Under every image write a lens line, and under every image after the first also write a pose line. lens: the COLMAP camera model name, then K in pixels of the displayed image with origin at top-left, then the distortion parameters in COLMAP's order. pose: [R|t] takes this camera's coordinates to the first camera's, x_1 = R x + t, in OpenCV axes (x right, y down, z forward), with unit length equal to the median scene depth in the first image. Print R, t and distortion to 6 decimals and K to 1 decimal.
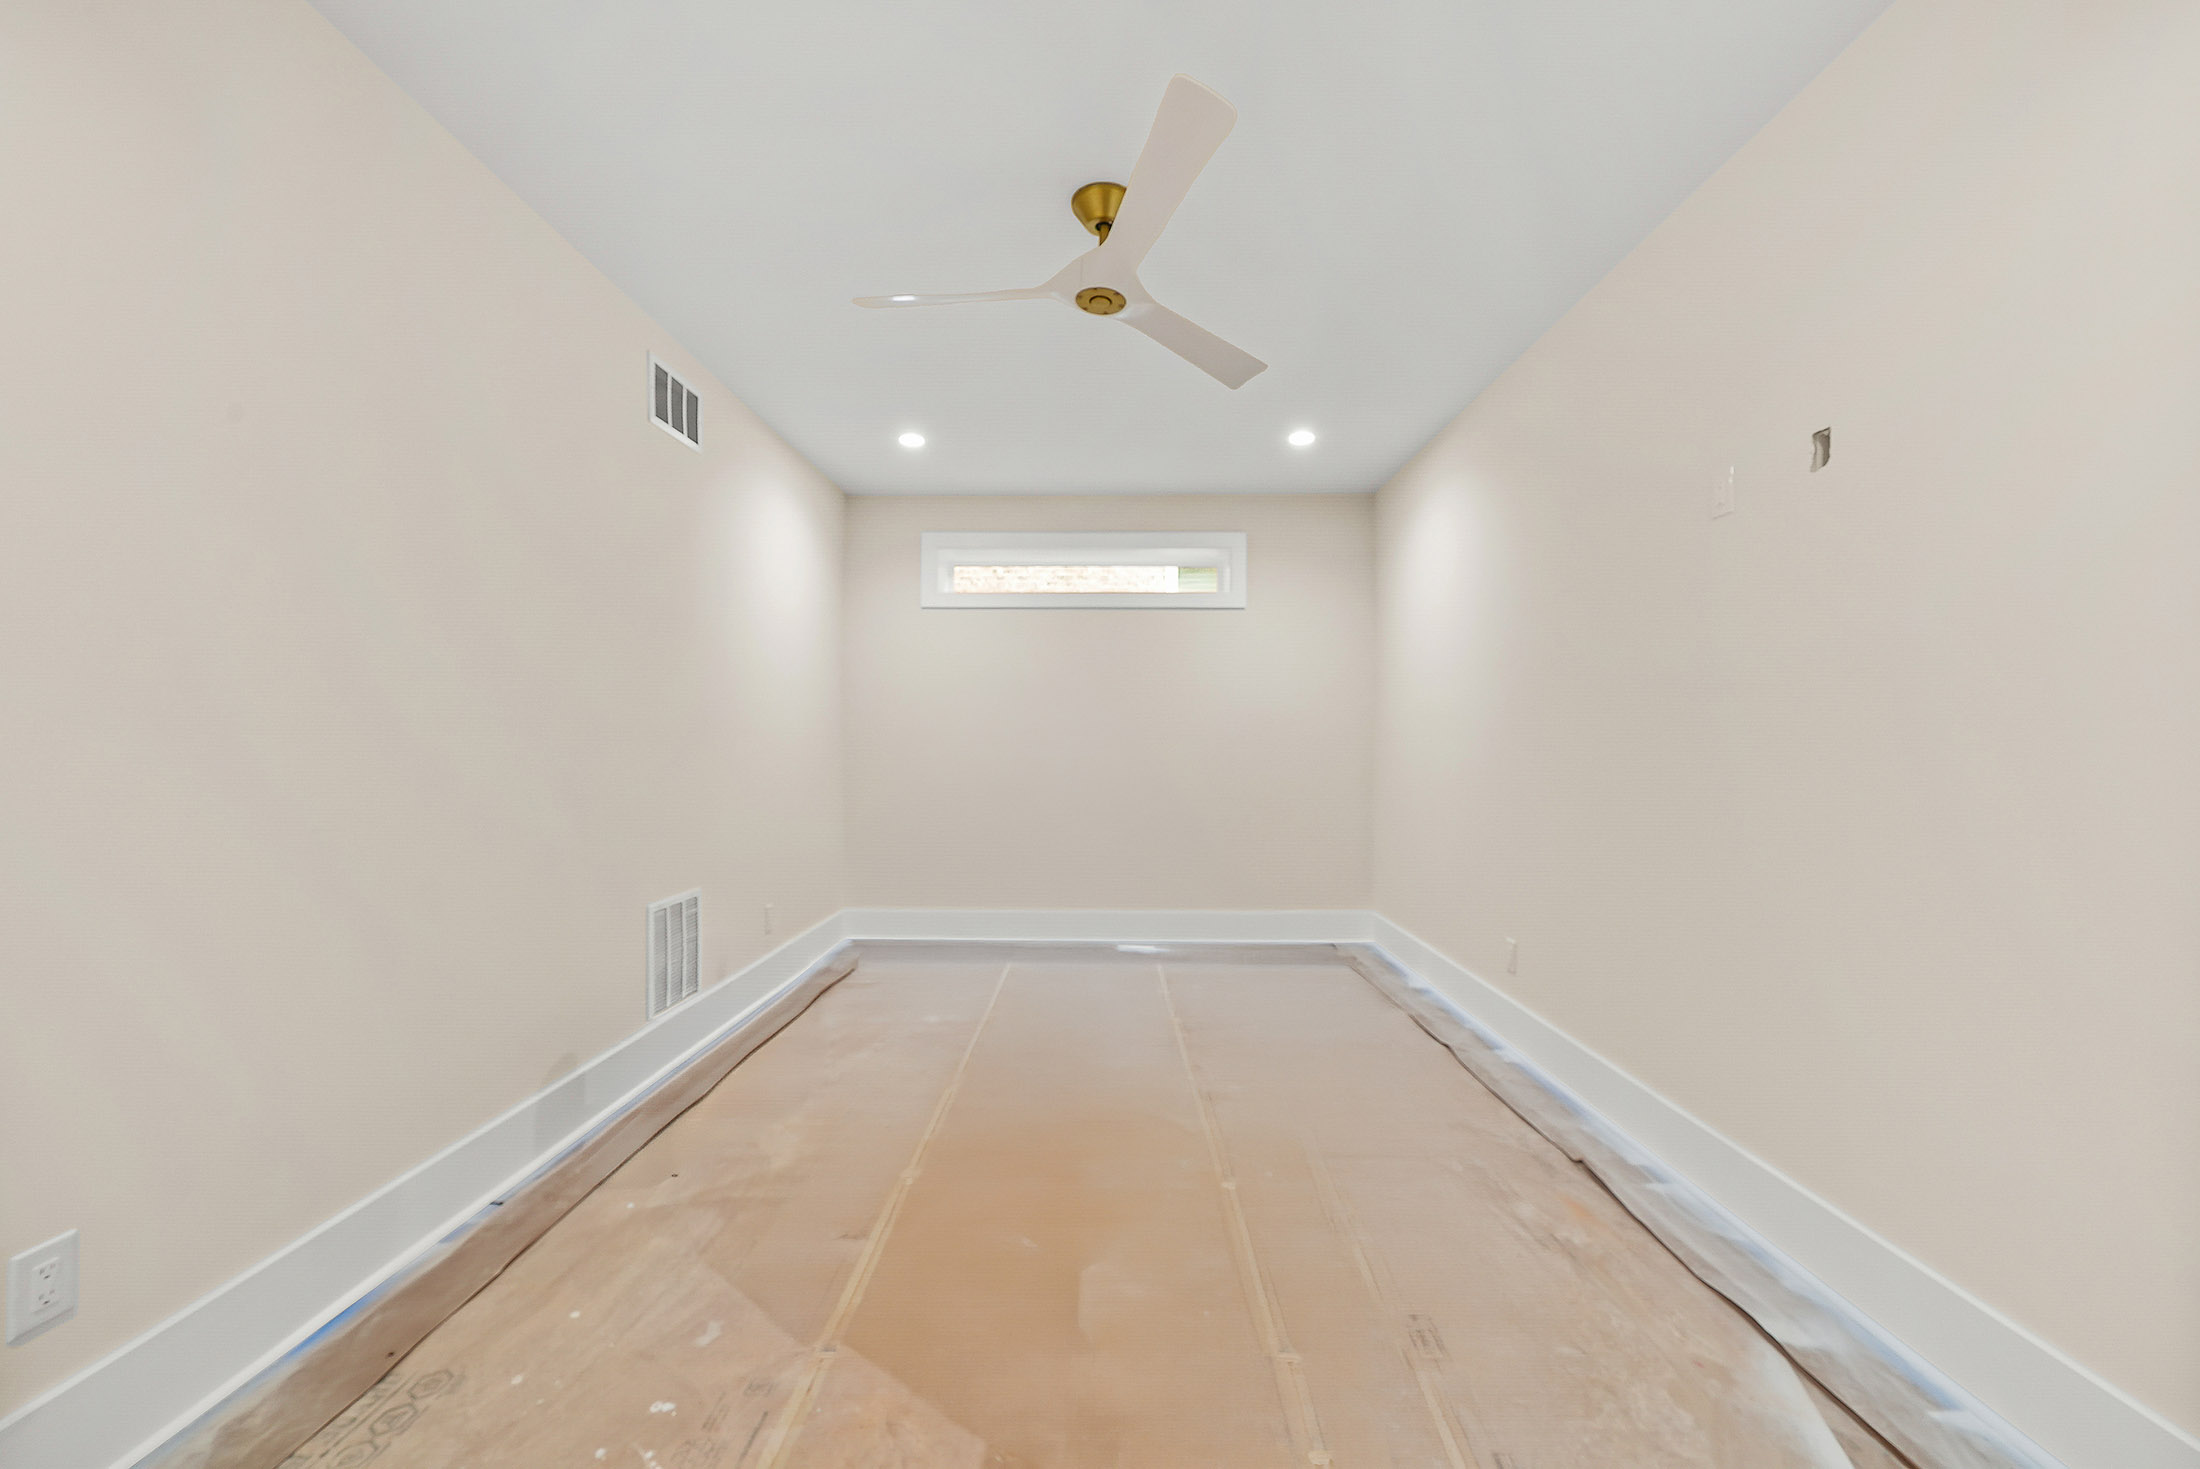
lens RADIAL K [[869.0, 0, 1096.7], [0, 869.0, 741.8], [0, 0, 1]] dist [-0.005673, 0.001327]
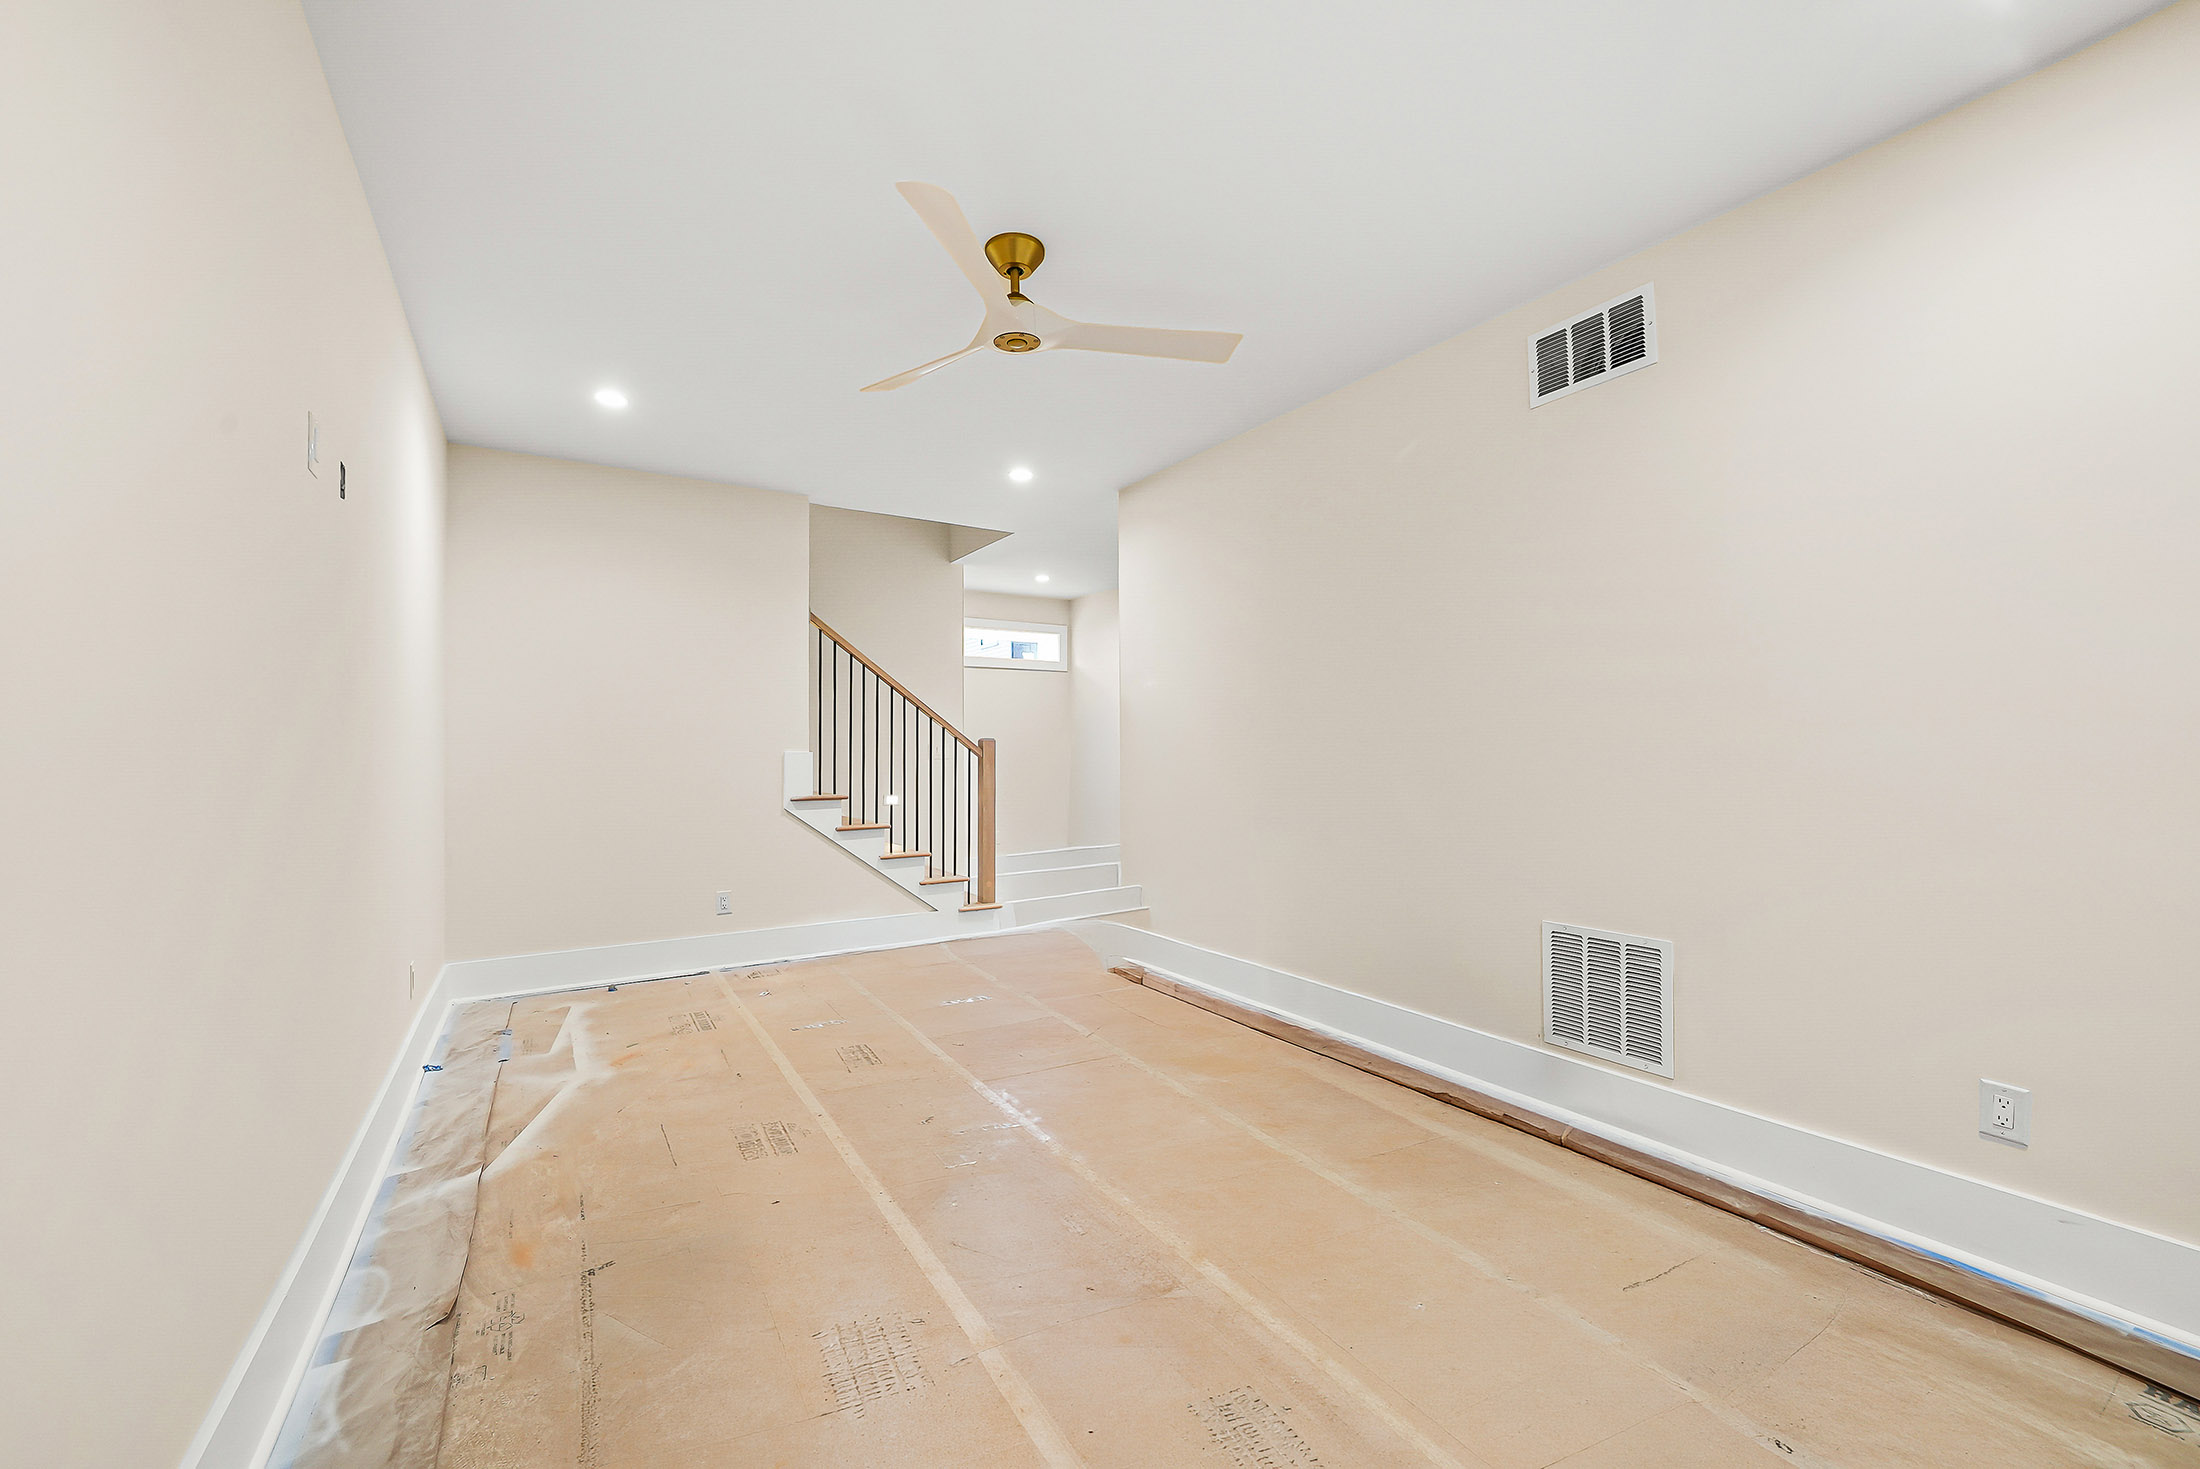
lens RADIAL K [[869.0, 0, 1097.8], [0, 869.0, 737.1], [0, 0, 1]] dist [-0.005673, 0.001327]
pose [[-0.843764, 0.000376, -0.536715, 0.532234], [0.010313, 0.999827, -0.015511, 0.004065], [0.536616, -0.018623, -0.843621, 2.119518]]
